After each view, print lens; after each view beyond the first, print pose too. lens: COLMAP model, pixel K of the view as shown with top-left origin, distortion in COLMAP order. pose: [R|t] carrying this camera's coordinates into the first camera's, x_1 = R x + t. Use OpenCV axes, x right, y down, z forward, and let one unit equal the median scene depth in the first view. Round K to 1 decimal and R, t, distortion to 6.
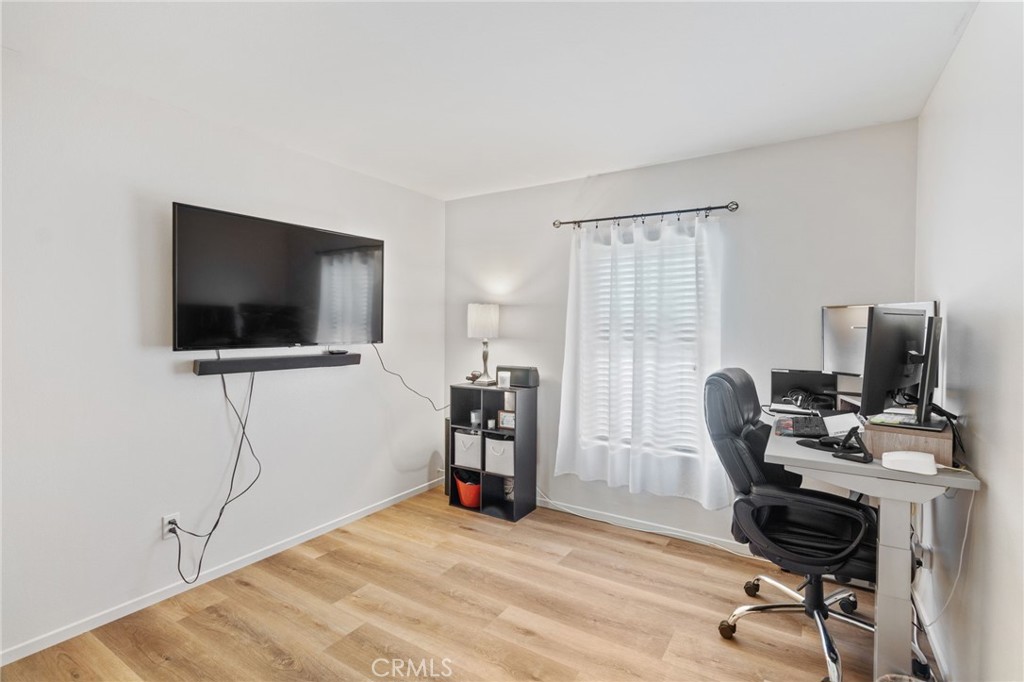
lens RADIAL K [[472.4, 0, 537.5], [0, 472.4, 332.1], [0, 0, 1]] dist [-0.005745, 0.003140]
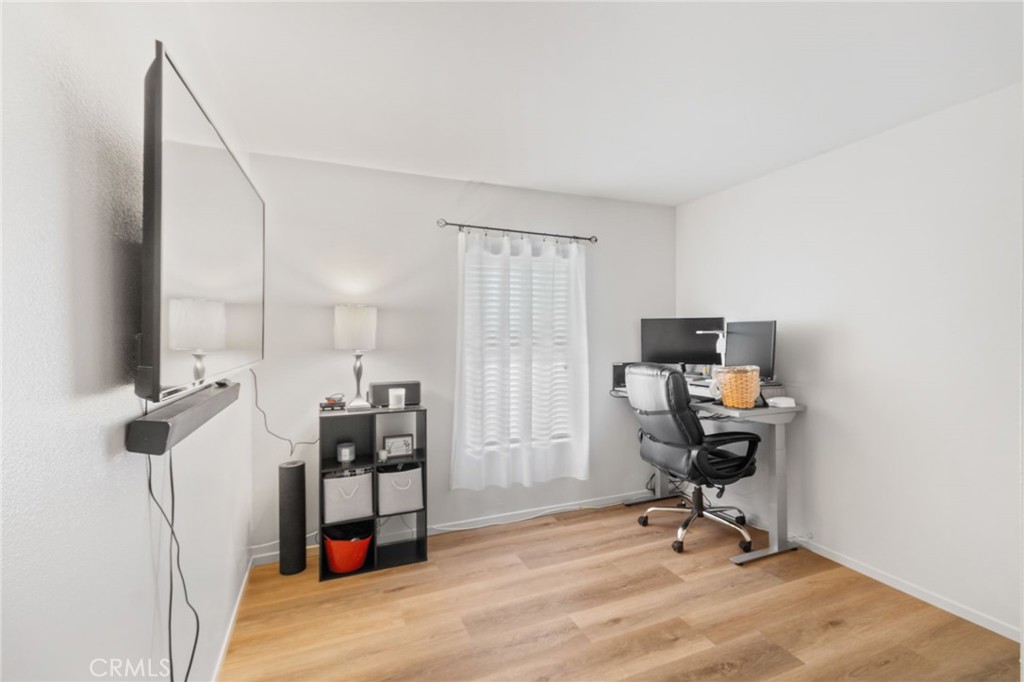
lens RADIAL K [[472.4, 0, 518.2], [0, 472.4, 336.8], [0, 0, 1]] dist [-0.005745, 0.003140]
pose [[0.580716, -0.014349, 0.813979, -0.683426], [0.016356, 0.999848, 0.005957, -0.010432], [-0.813942, 0.009854, 0.580863, 0.375548]]
